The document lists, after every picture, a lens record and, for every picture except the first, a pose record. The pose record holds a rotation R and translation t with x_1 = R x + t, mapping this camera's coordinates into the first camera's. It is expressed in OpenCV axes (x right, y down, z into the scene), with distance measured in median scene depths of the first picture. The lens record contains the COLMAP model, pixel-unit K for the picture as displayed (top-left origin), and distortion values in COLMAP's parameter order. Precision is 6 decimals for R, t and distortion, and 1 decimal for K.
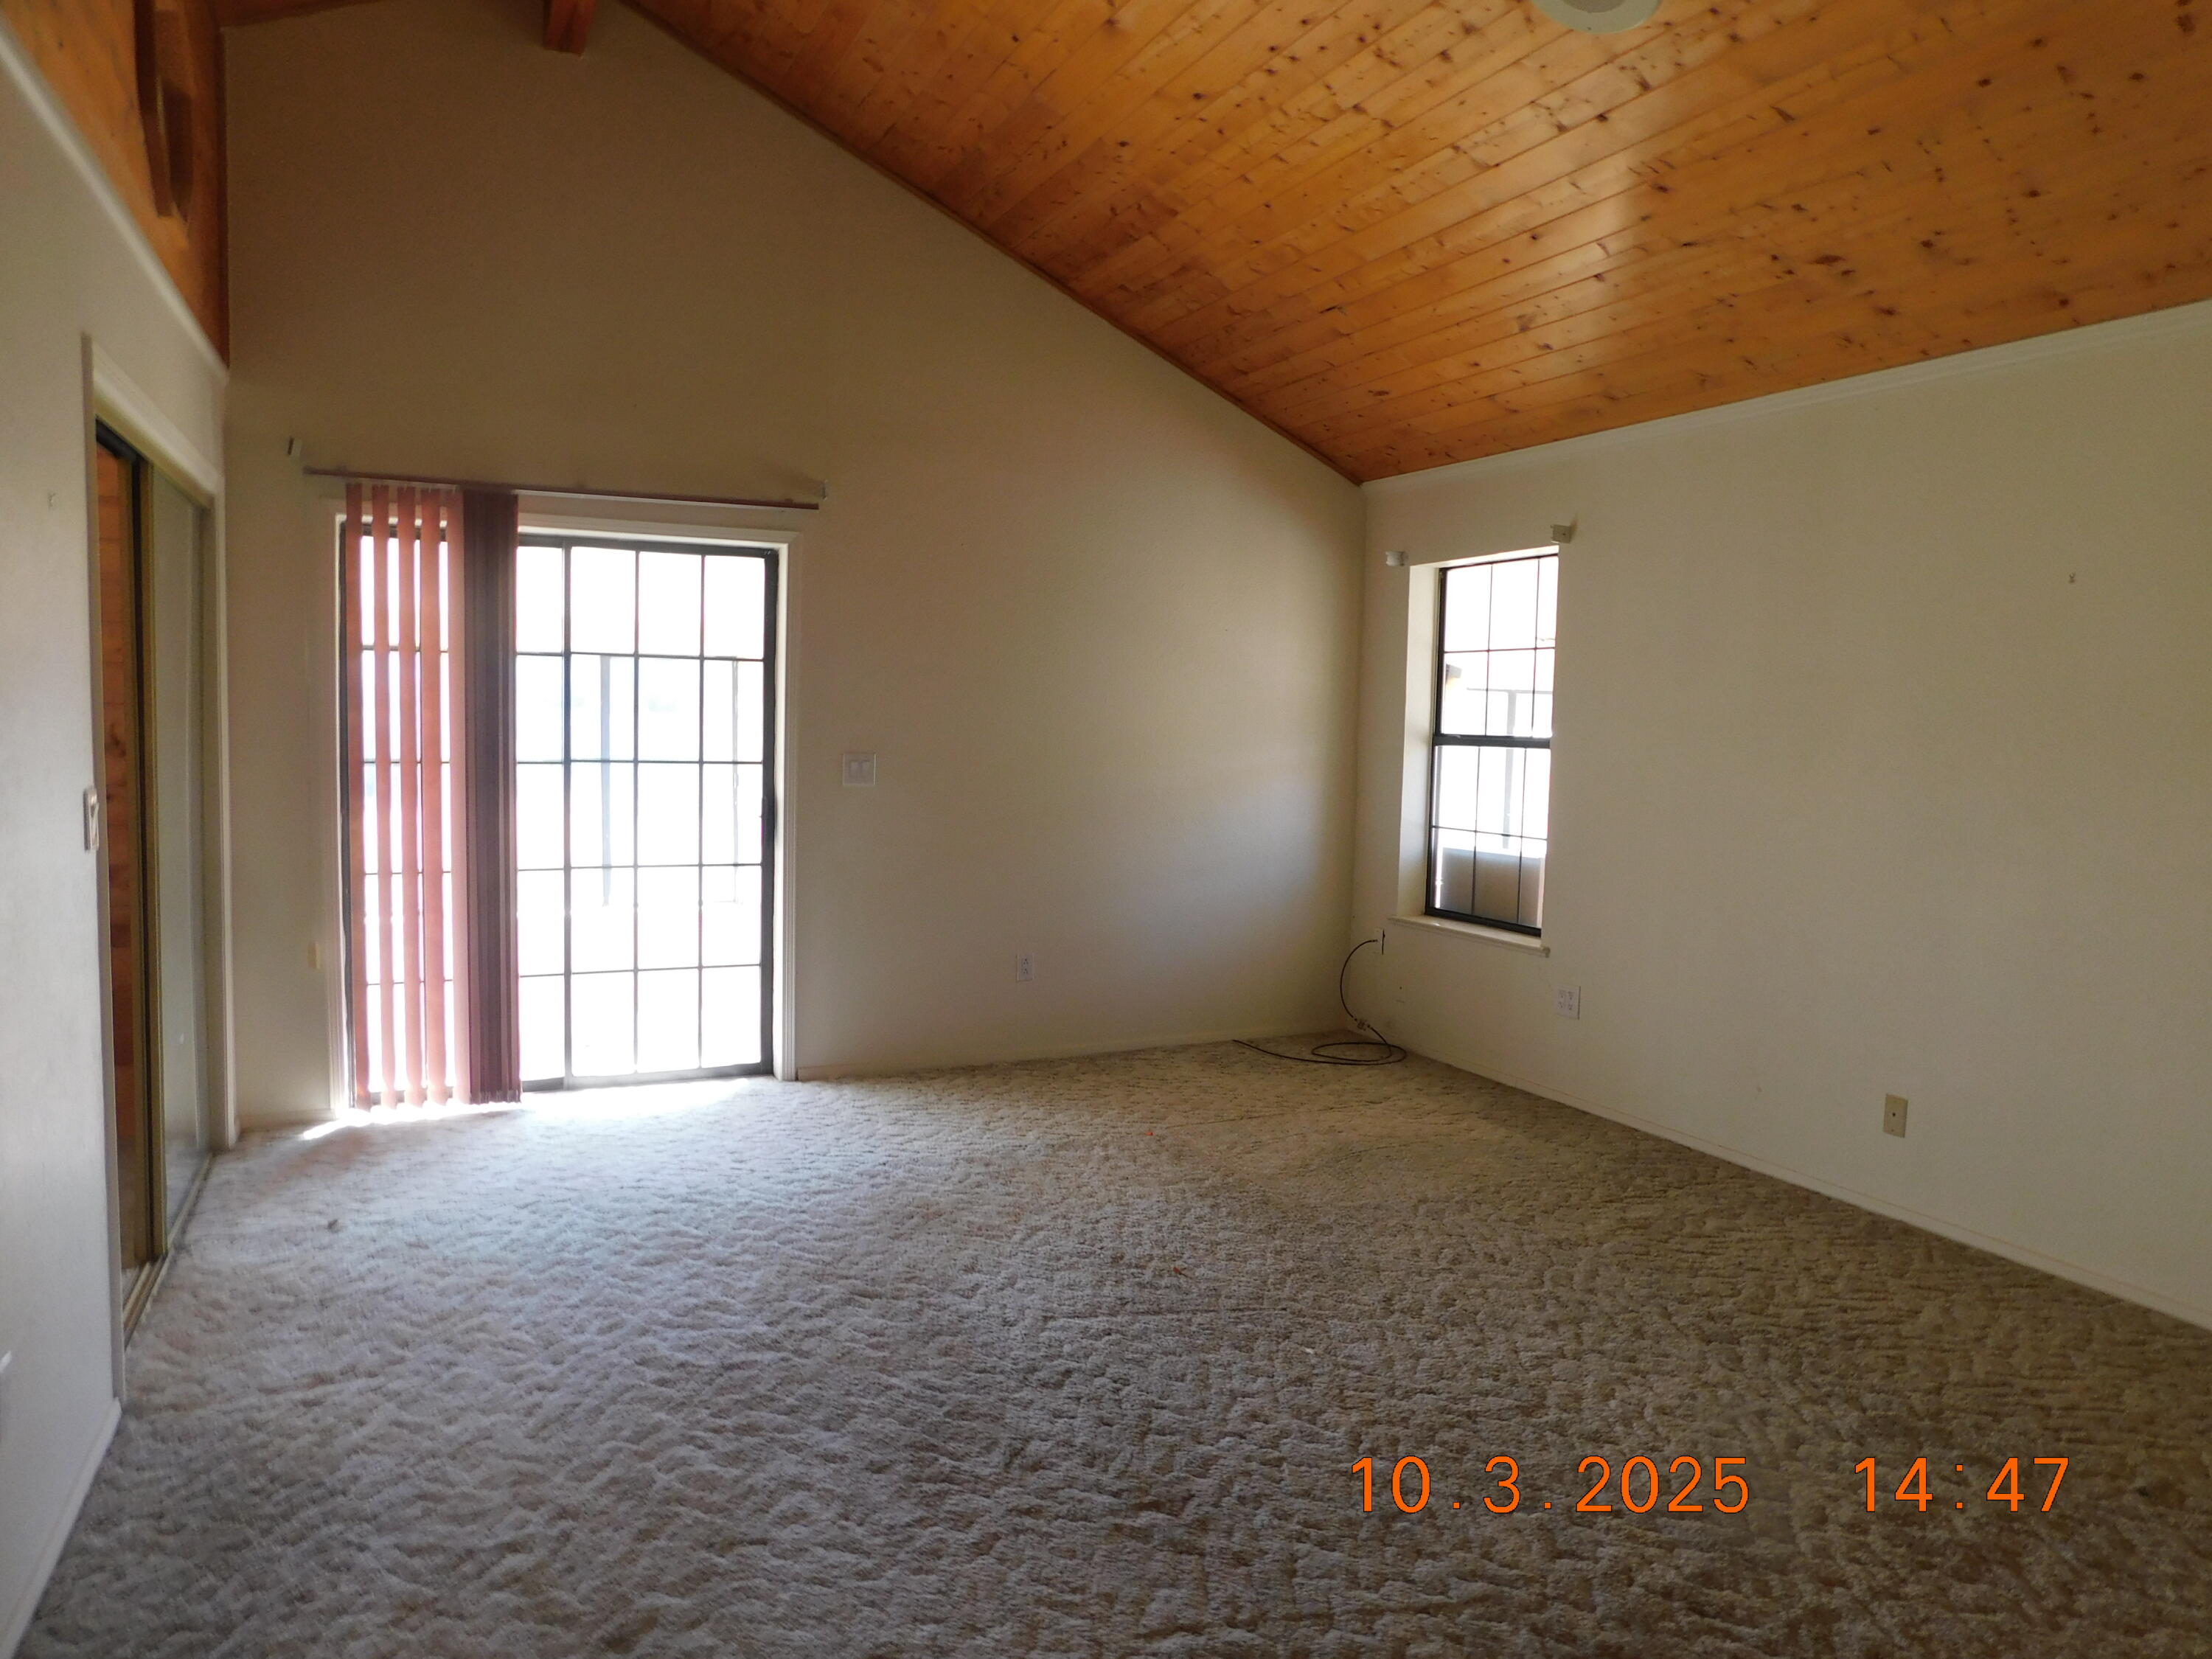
lens RADIAL K [[1459.2, 0, 1106.0], [0, 1459.2, 829.5], [0, 0, 1]] dist [-0.063623, 0.054394]
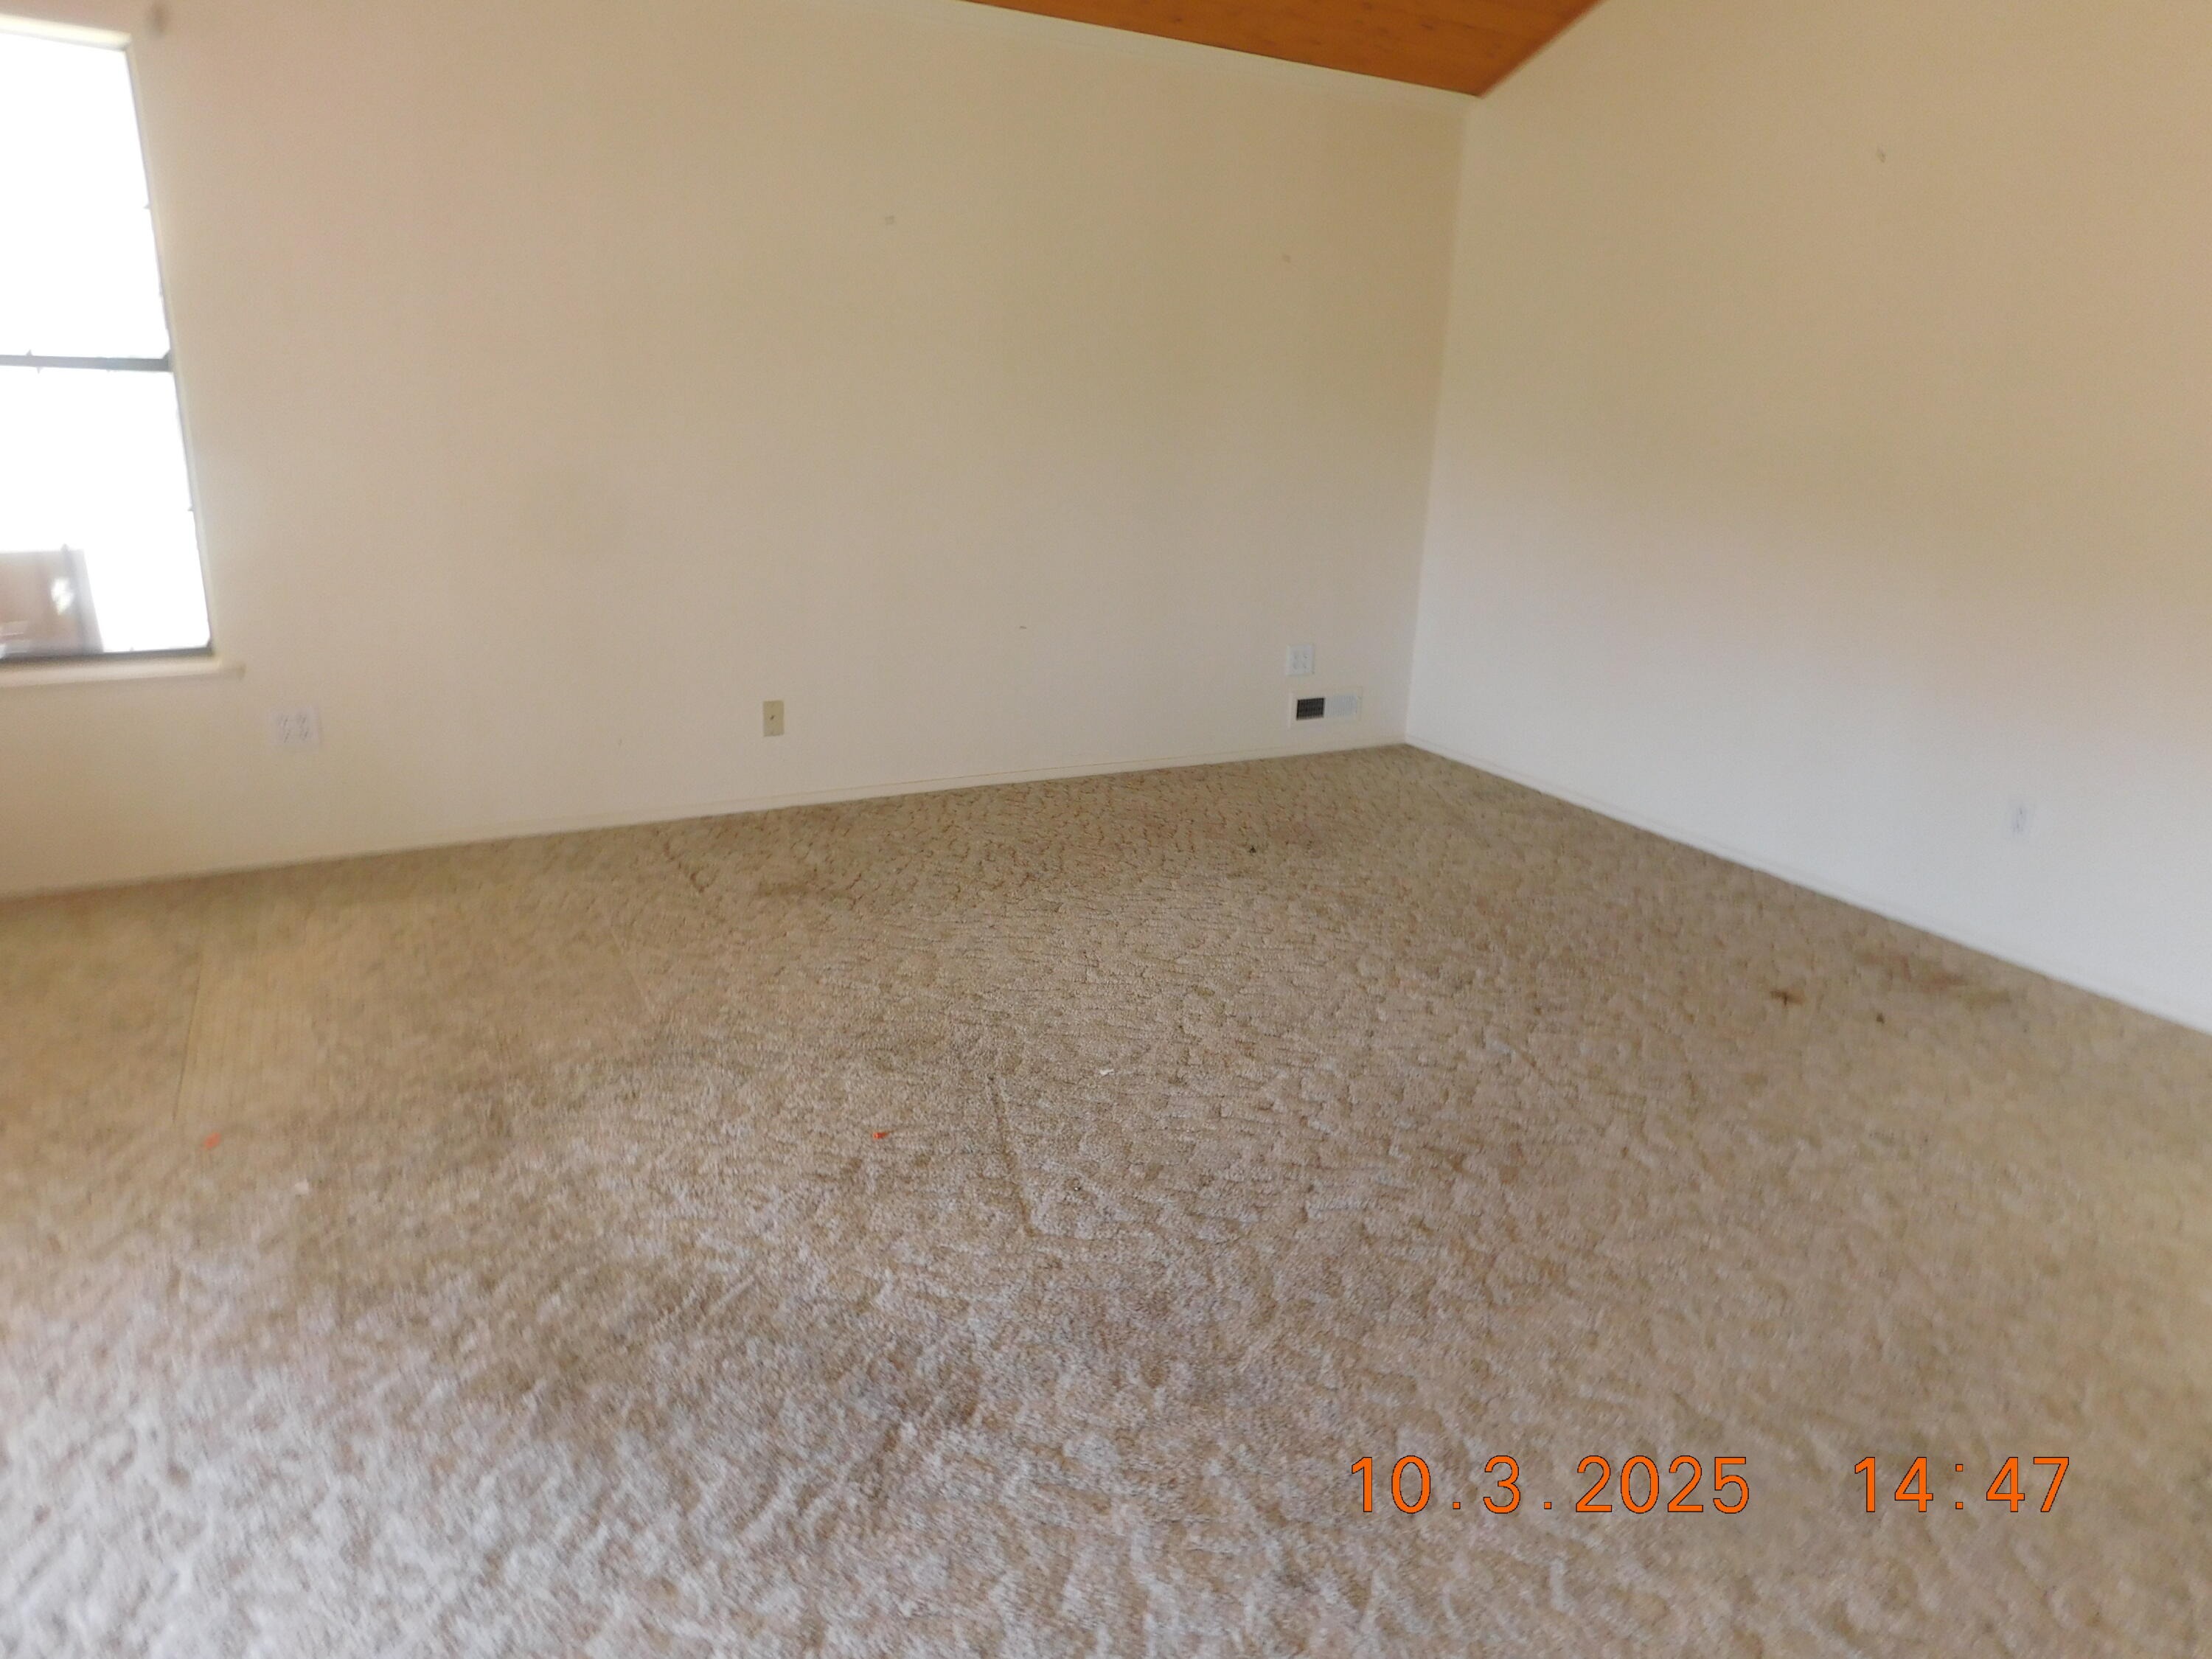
lens RADIAL K [[1459.2, 0, 1106.0], [0, 1459.2, 829.5], [0, 0, 1]] dist [-0.063623, 0.054394]
pose [[-0.072929, -0.326492, 0.942382, -0.676906], [0.031957, 0.943648, 0.329403, -0.098082], [-0.996825, 0.054139, -0.058385, 1.006349]]
